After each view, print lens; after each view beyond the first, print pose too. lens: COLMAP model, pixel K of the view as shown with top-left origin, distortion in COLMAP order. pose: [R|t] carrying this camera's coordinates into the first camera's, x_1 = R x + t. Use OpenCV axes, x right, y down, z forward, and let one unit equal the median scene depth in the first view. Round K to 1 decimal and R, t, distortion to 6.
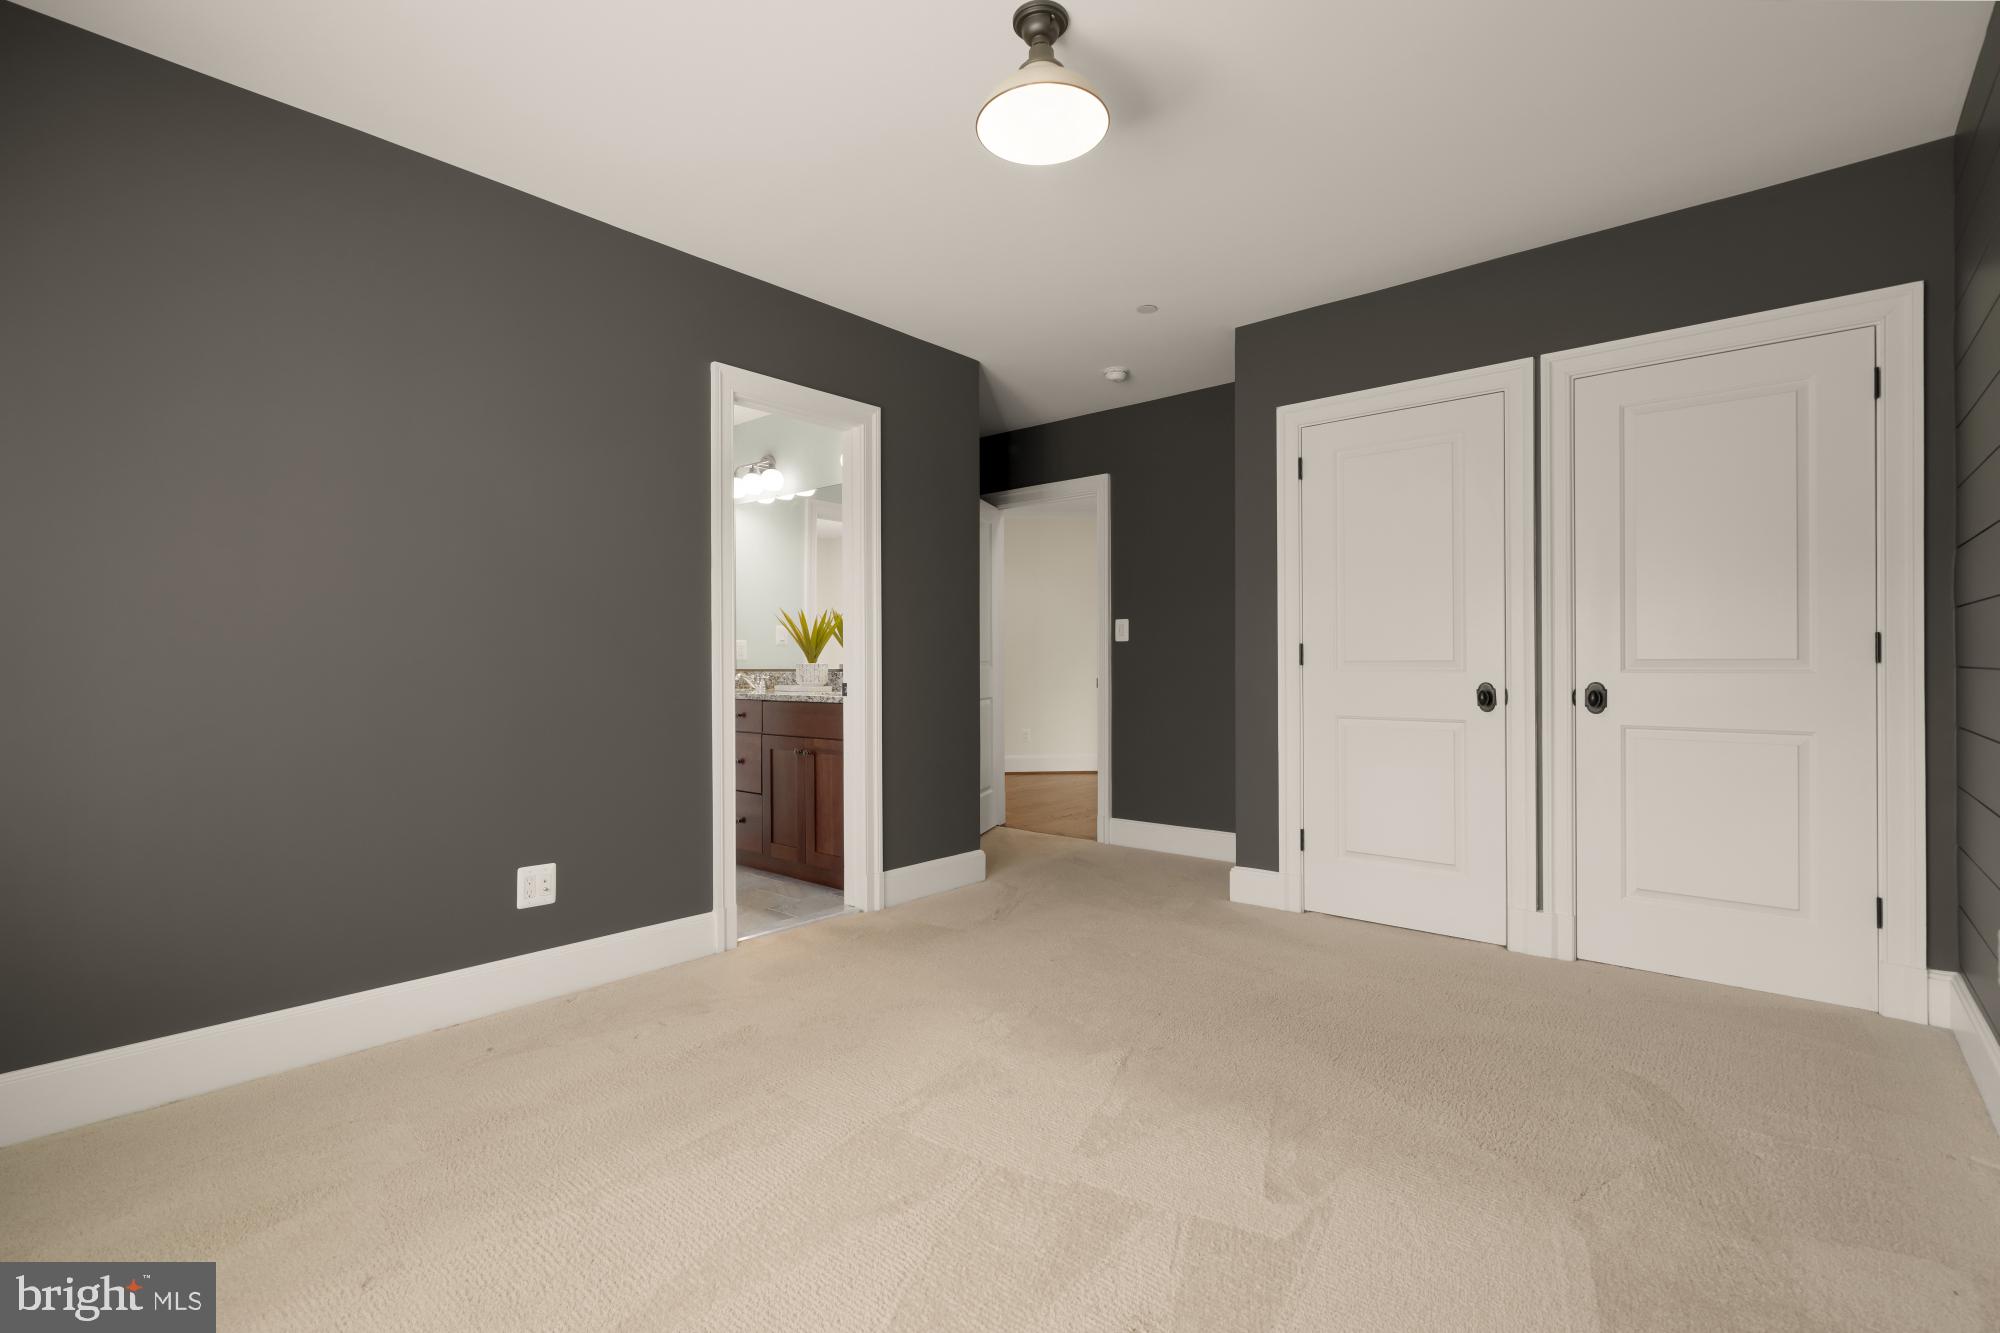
lens RADIAL K [[851.7, 0, 1001.1], [0, 851.7, 671.5], [0, 0, 1]] dist [0.001798, 0.000007]
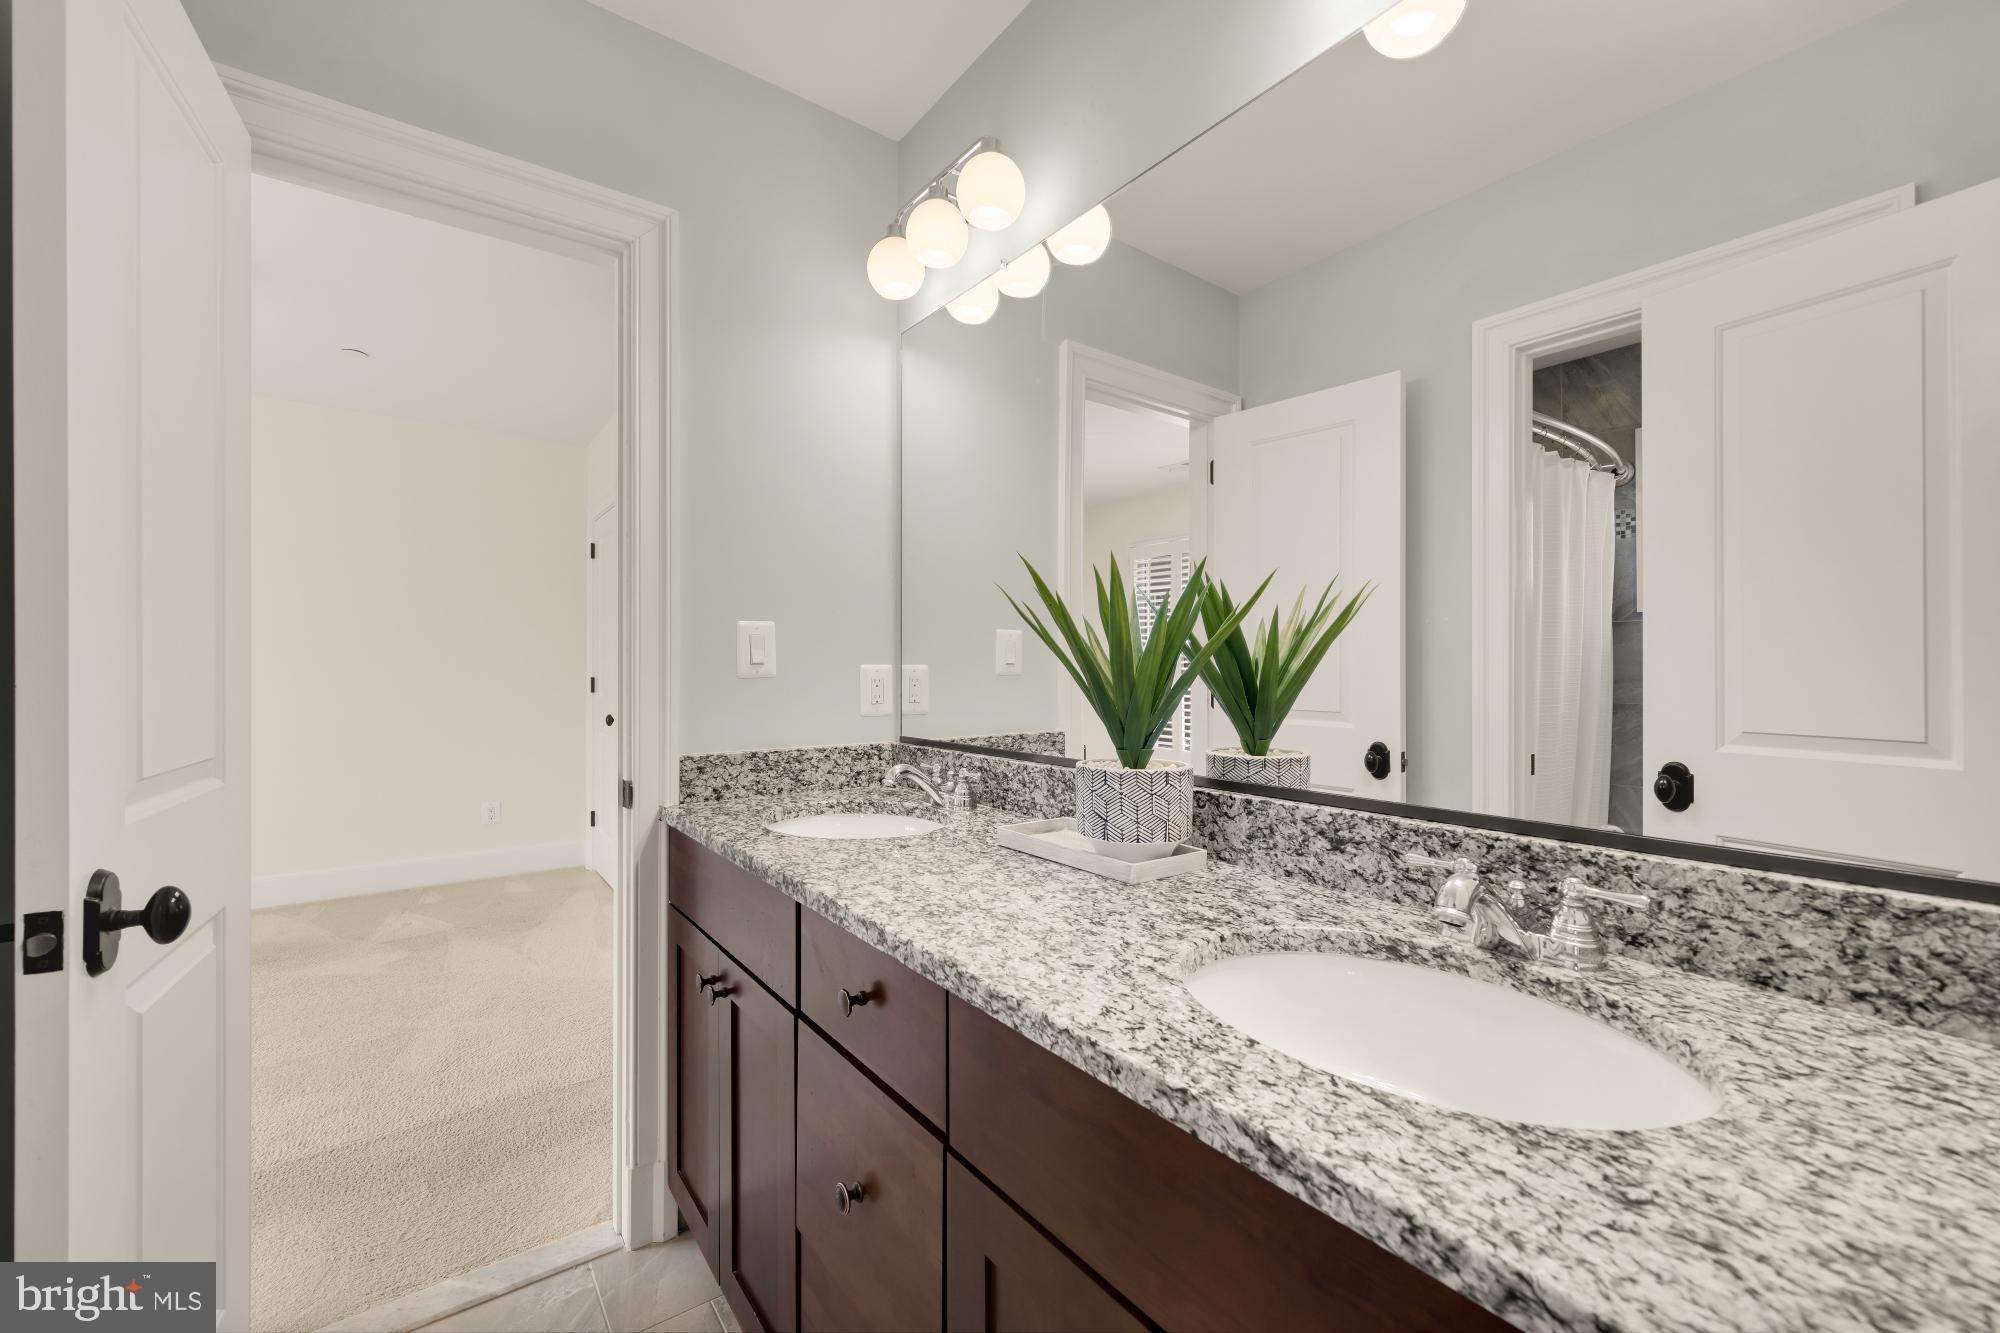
lens RADIAL K [[851.7, 0, 1001.1], [0, 851.7, 671.5], [0, 0, 1]] dist [0.001798, 0.000007]
pose [[0.971125, 0.001697, -0.238565, -0.200629], [-0.003193, 0.999978, -0.005886, -0.037721], [0.238550, 0.006478, 0.971109, 0.736532]]
